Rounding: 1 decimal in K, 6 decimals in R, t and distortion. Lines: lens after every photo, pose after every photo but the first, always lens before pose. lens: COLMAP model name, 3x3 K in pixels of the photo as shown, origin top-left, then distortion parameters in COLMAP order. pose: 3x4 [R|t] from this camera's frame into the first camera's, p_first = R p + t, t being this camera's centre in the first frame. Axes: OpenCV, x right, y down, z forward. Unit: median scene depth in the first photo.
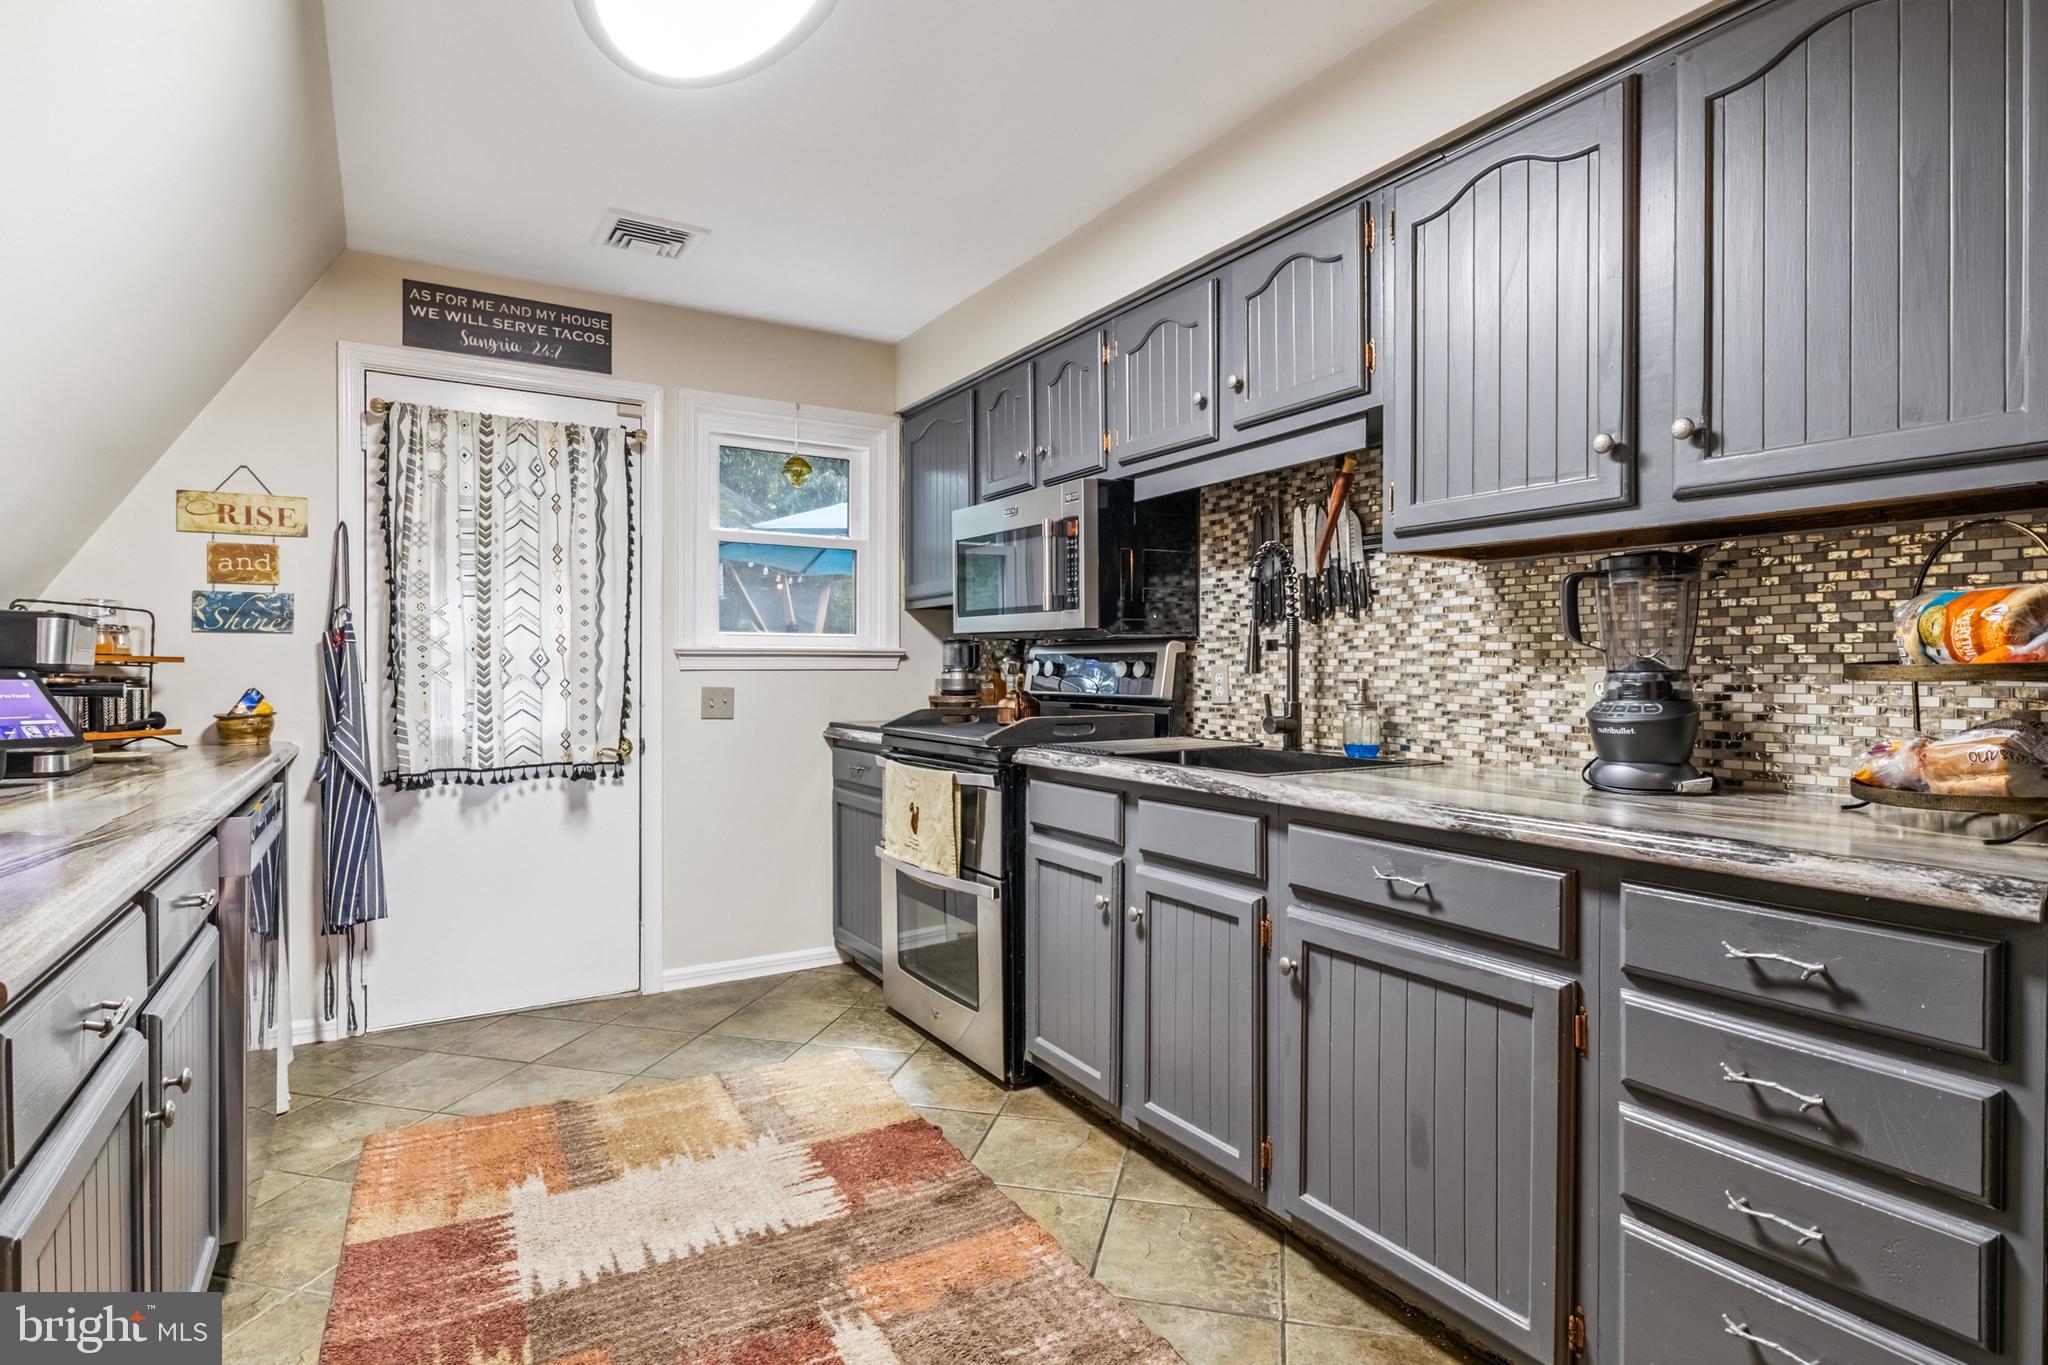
lens RADIAL K [[1041.1, 0, 1027.4], [0, 1041.1, 679.2], [0, 0, 1]] dist [-0.005804, -0.000707]
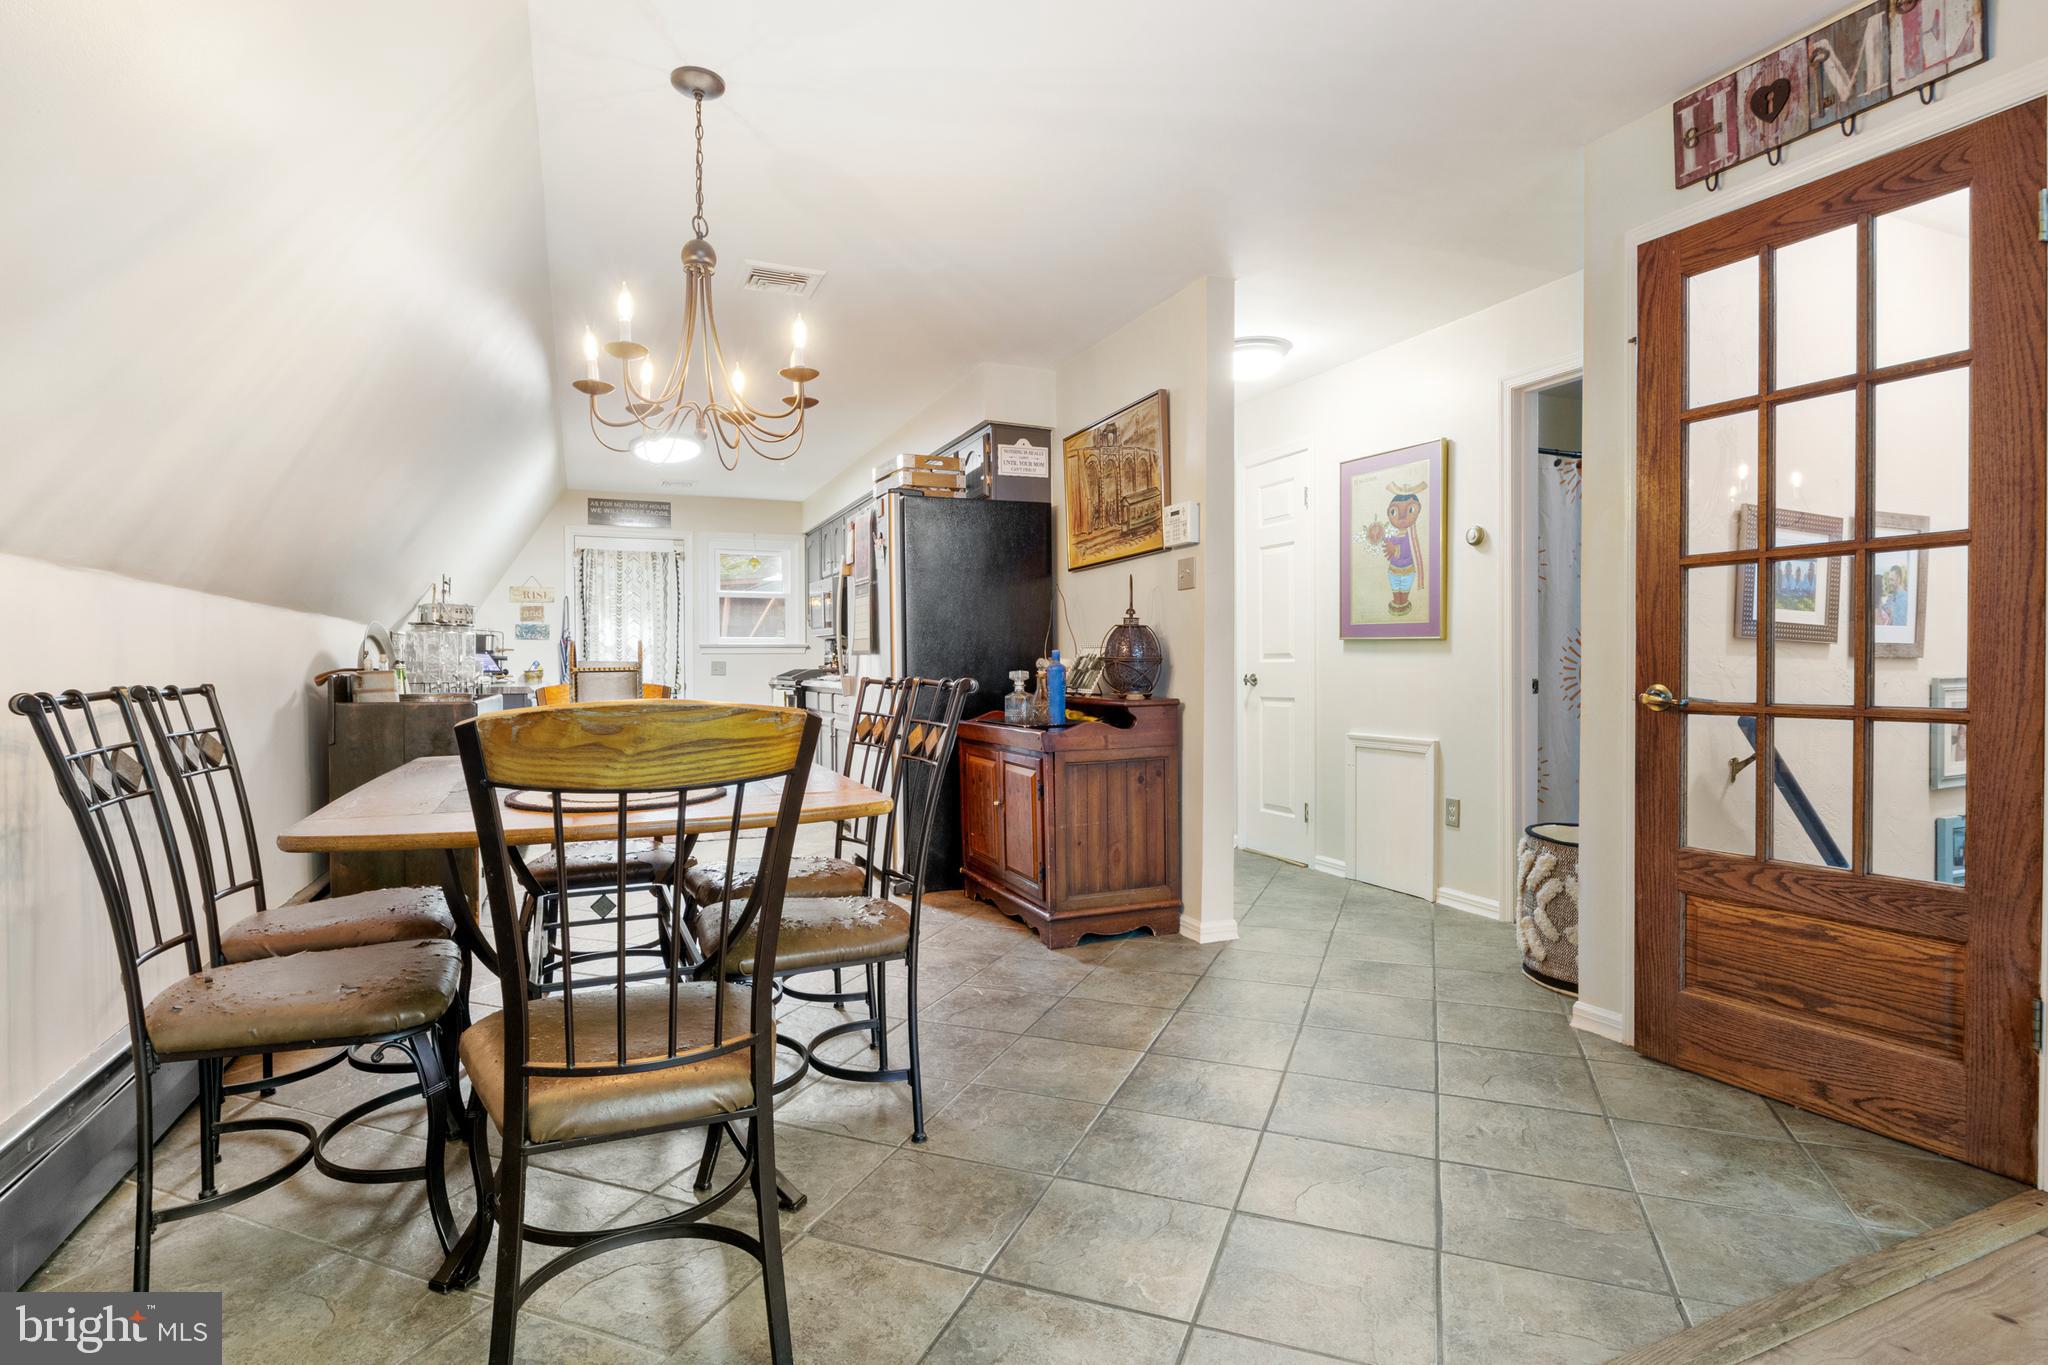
lens RADIAL K [[1041.1, 0, 1032.9], [0, 1041.1, 679.3], [0, 0, 1]] dist [-0.005804, -0.000707]
pose [[0.991367, -0.001917, -0.131101, 0.787572], [0.002675, 0.999981, 0.005611, 0.041590], [0.131088, -0.005913, 0.991353, -1.343195]]
